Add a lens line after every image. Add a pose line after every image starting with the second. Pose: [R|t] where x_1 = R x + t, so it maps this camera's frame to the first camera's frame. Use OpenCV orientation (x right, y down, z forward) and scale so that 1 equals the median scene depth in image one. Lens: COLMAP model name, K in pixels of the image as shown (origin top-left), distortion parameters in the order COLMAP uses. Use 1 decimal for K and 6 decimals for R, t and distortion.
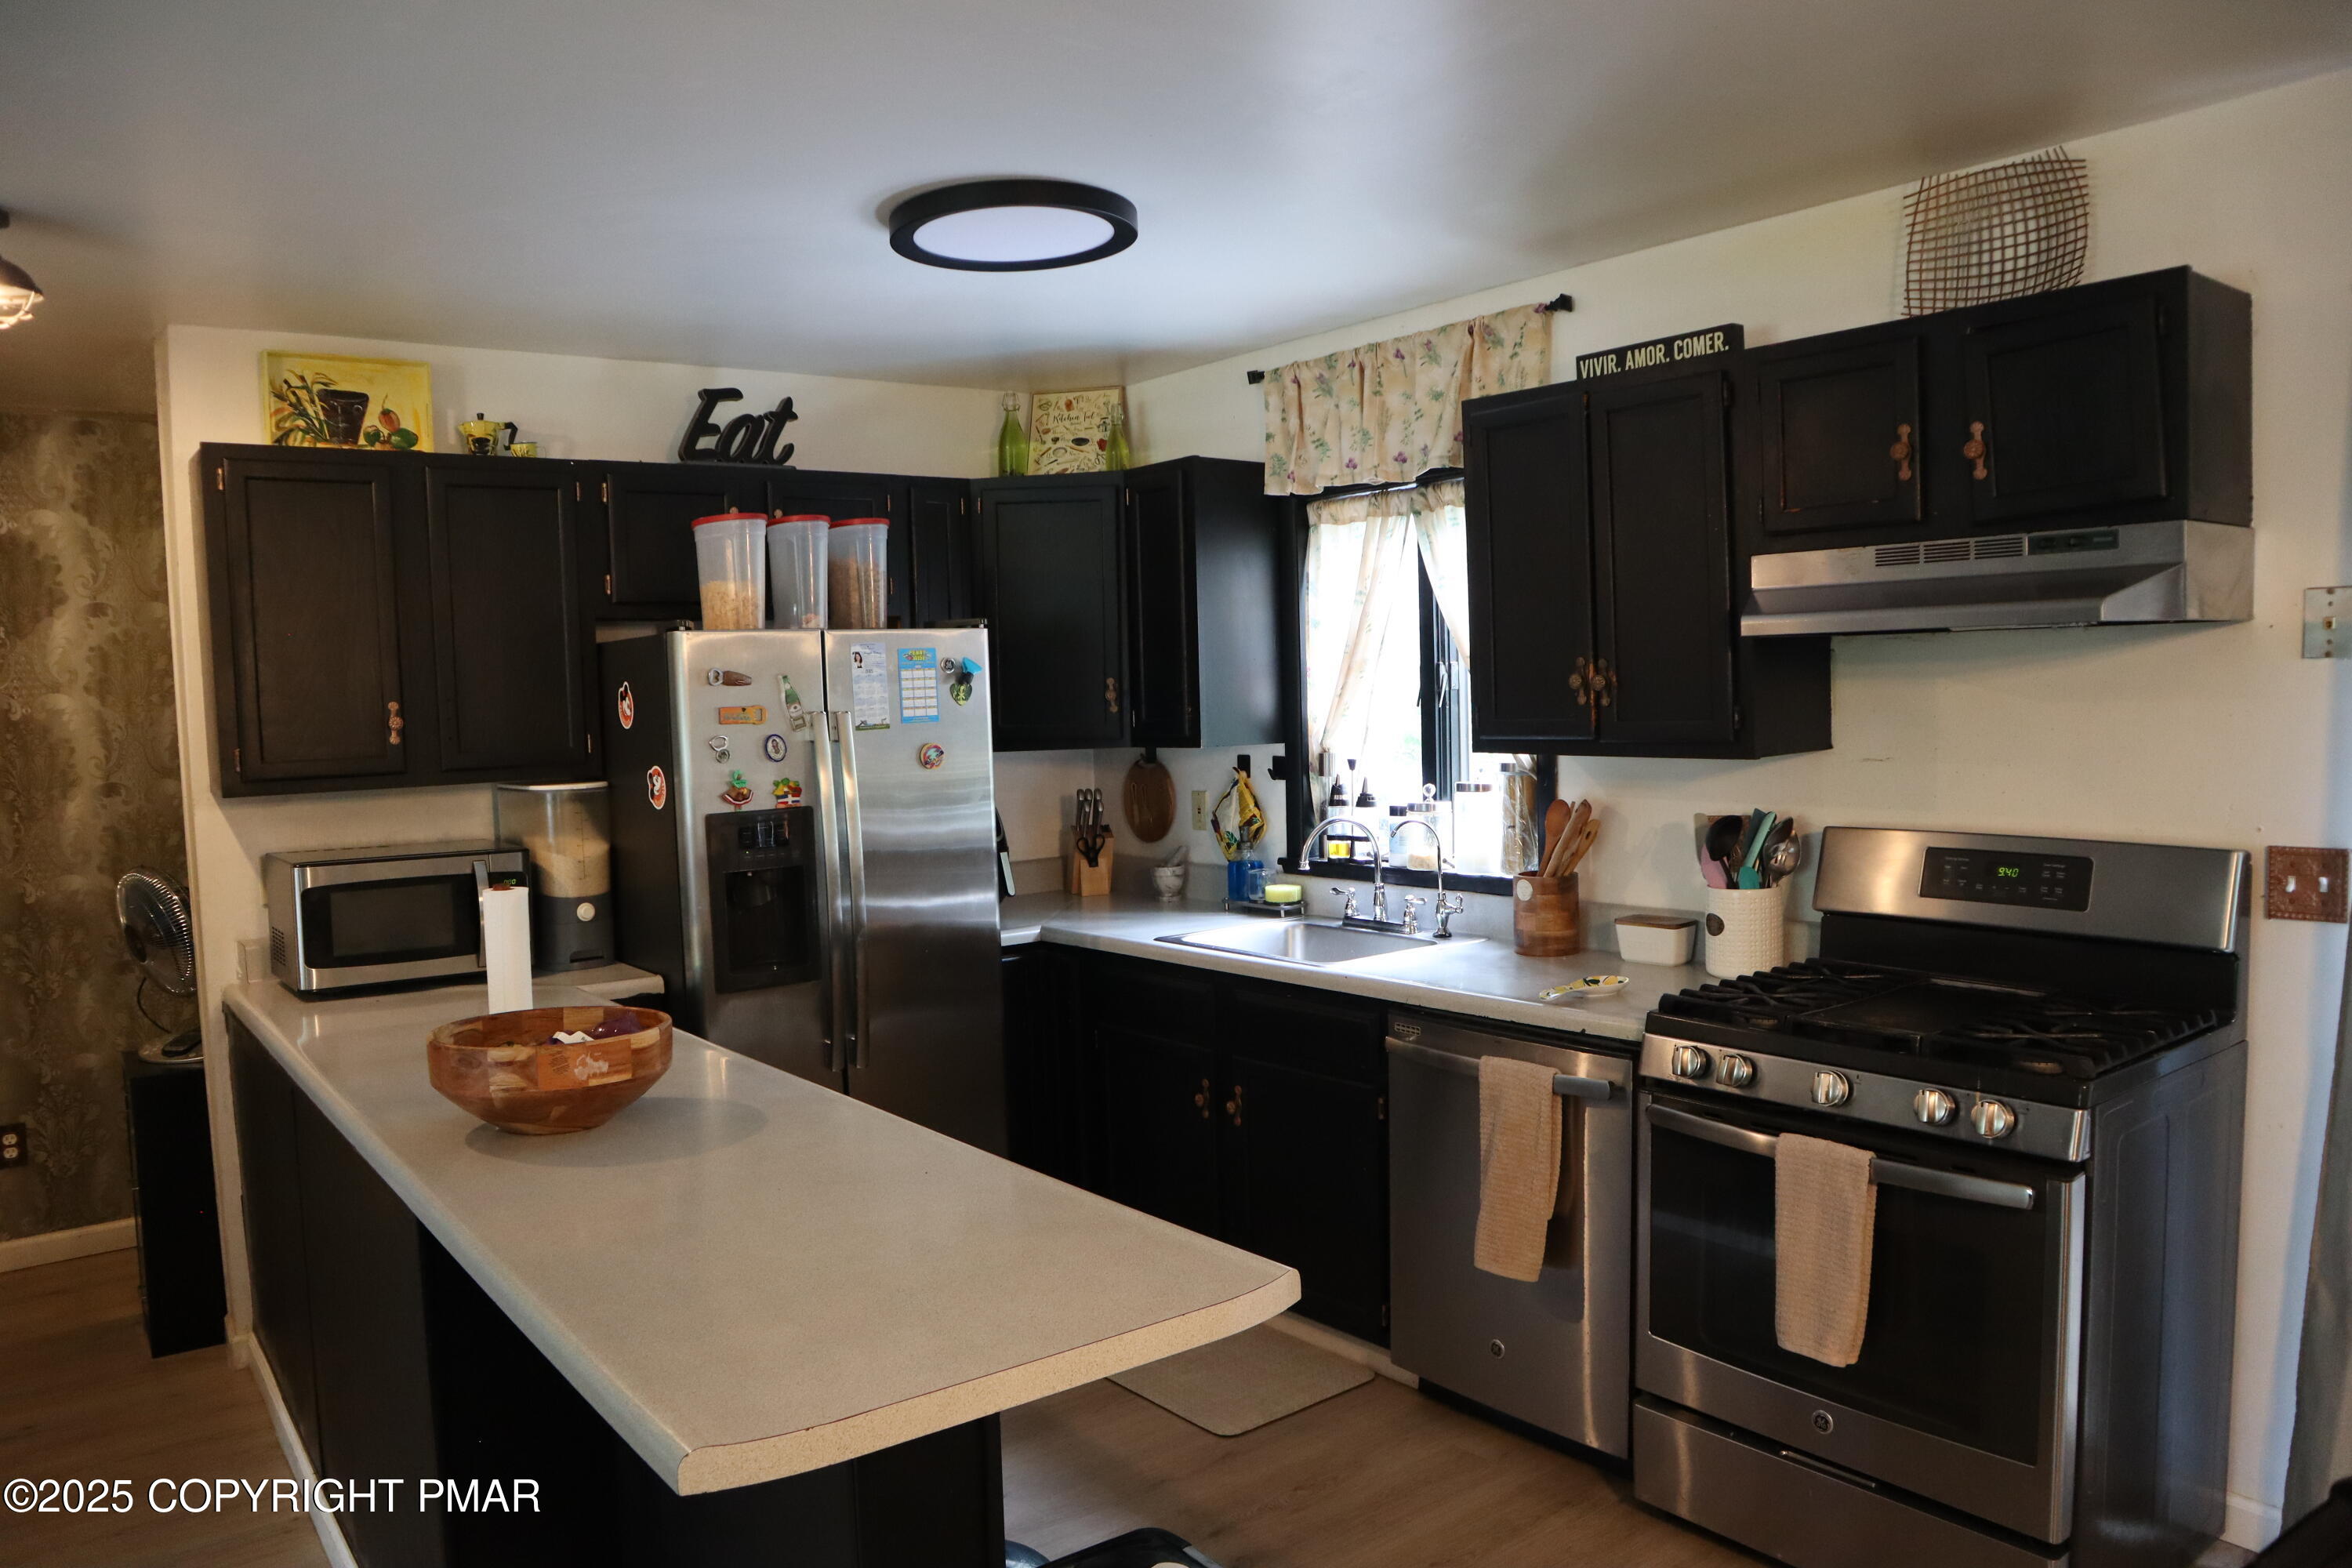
lens RADIAL K [[1649.3, 0, 1176.0], [0, 1649.3, 784.0], [0, 0, 1]] dist [-0.112279, 0.108233]
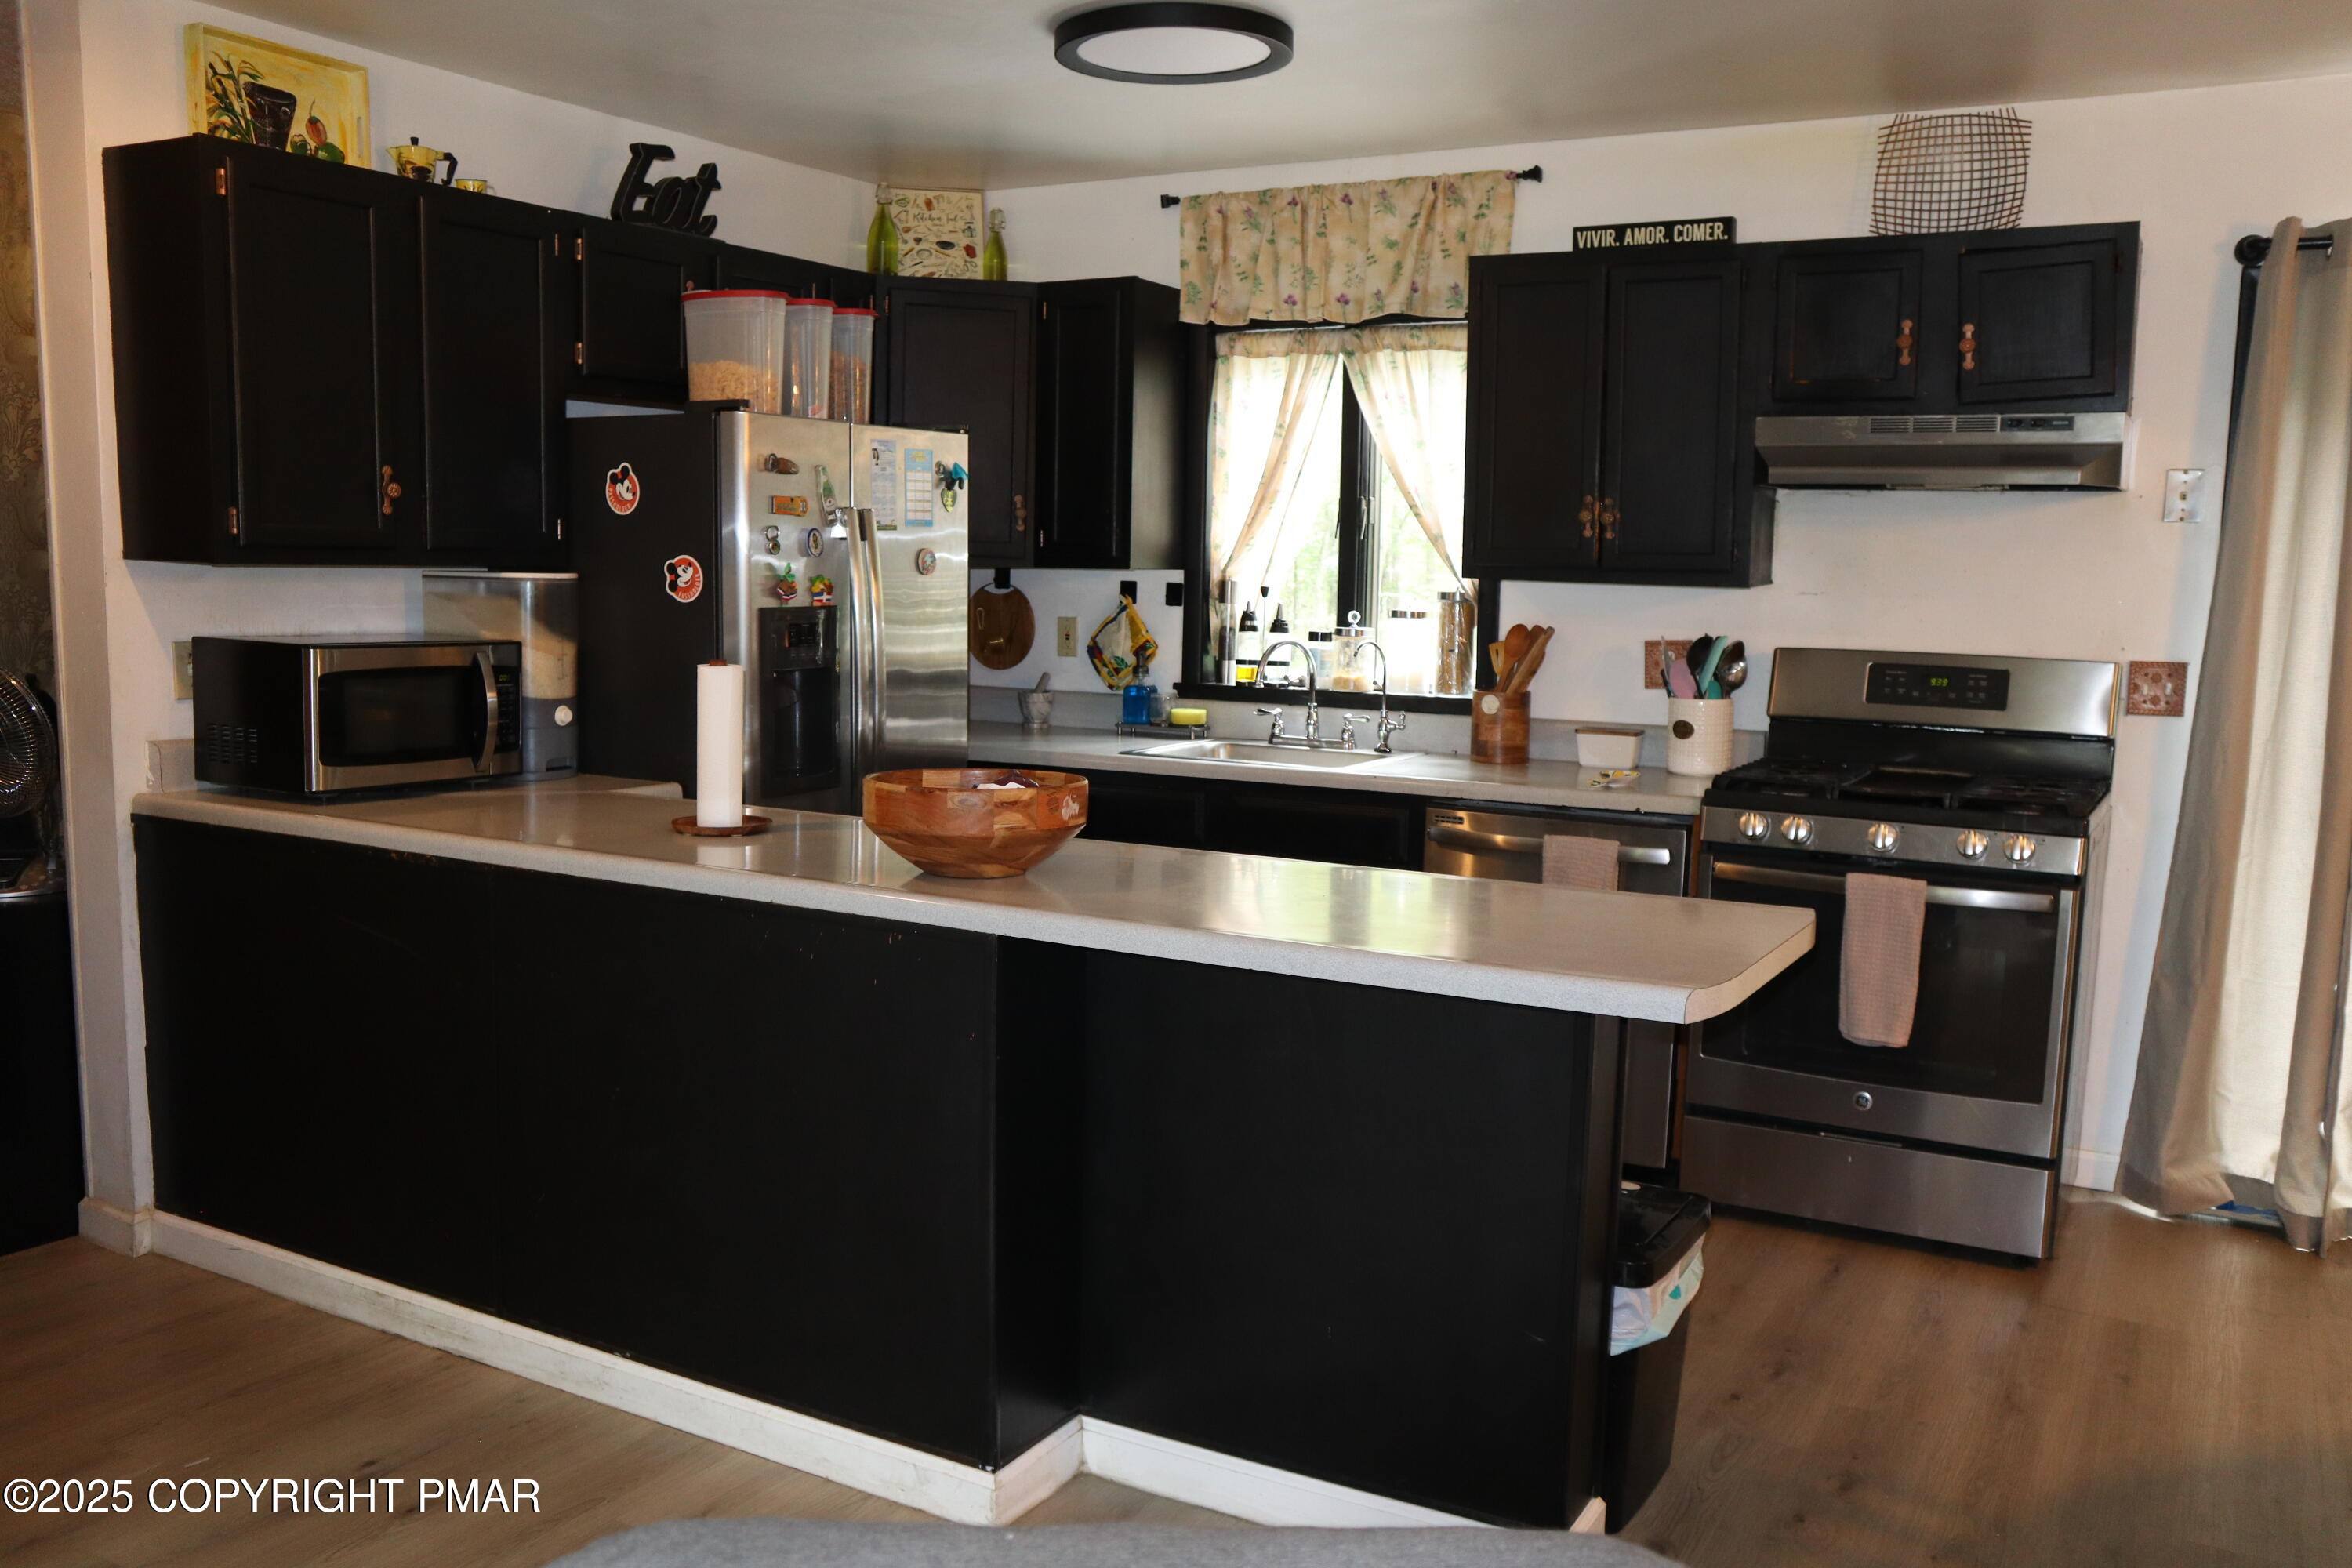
lens RADIAL K [[1965.0, 0, 1176.0], [0, 1965.0, 784.0], [0, 0, 1]] dist [-0.075679, 0.176721]
pose [[0.920531, 0.003119, 0.390657, -0.462821], [-0.024448, 0.998468, 0.049636, 0.053113], [-0.389904, -0.055243, 0.919197, -0.132731]]
